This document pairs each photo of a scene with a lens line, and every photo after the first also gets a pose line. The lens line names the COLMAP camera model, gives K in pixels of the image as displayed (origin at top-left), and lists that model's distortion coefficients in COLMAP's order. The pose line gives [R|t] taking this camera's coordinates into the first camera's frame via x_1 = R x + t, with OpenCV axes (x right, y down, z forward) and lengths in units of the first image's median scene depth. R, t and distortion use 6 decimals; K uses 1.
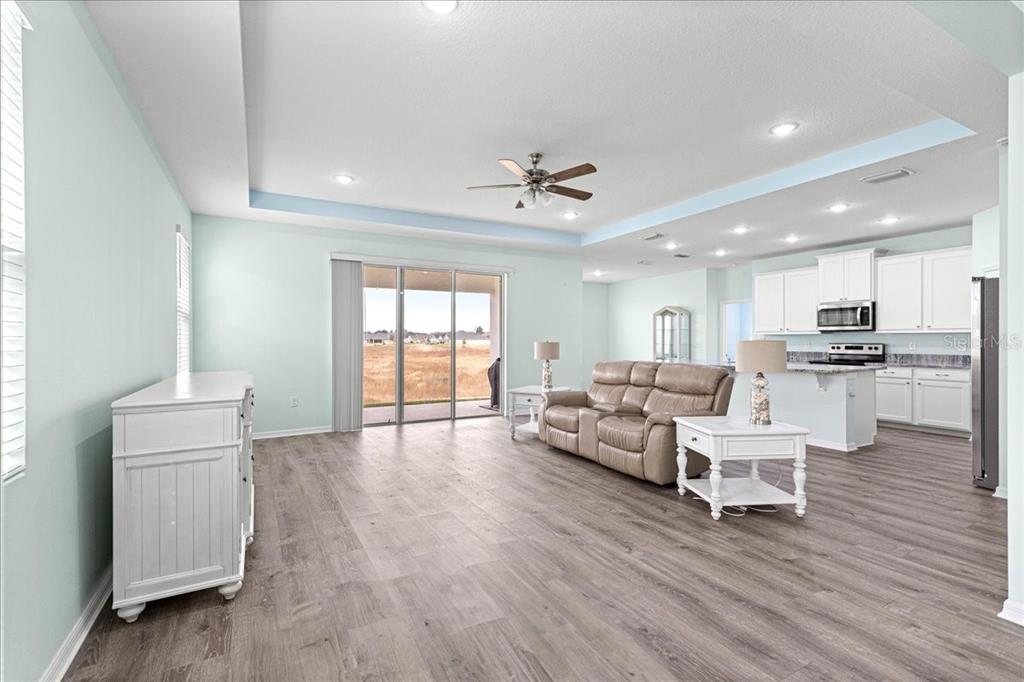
lens RADIAL K [[464.7, 0, 512.0], [0, 464.7, 341.0], [0, 0, 1]] dist [-0.000489, -0.000036]
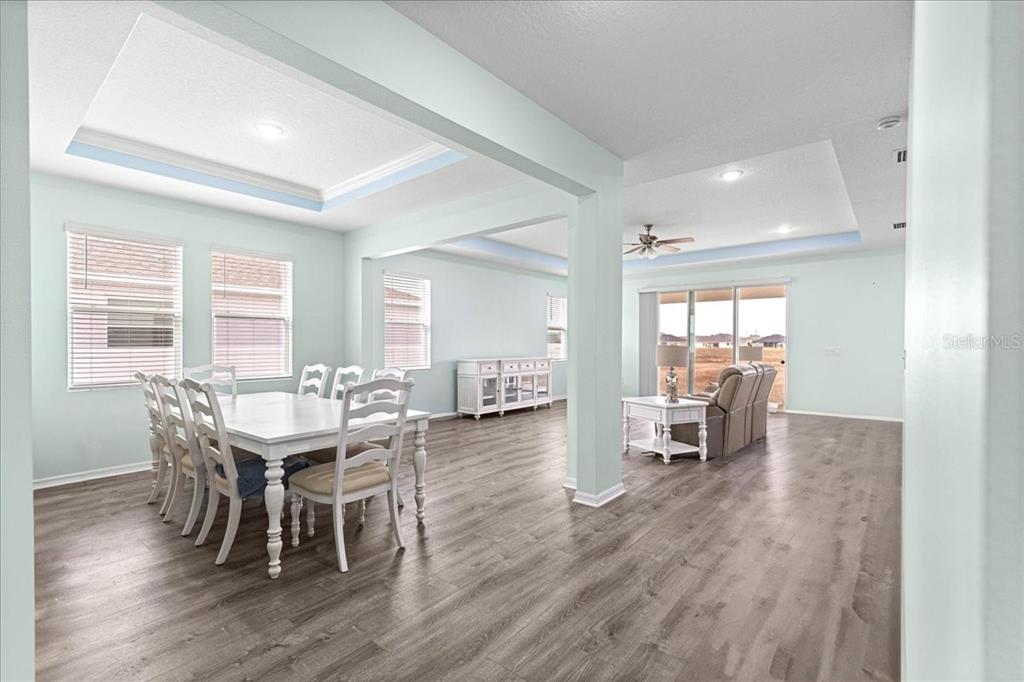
lens RADIAL K [[464.7, 0, 512.0], [0, 464.7, 341.0], [0, 0, 1]] dist [-0.000489, -0.000036]
pose [[0.357071, -0.010121, -0.934022, 0.937489], [0.000591, 0.999944, -0.010610, 0.008840], [0.934077, 0.003237, 0.357057, 0.014652]]
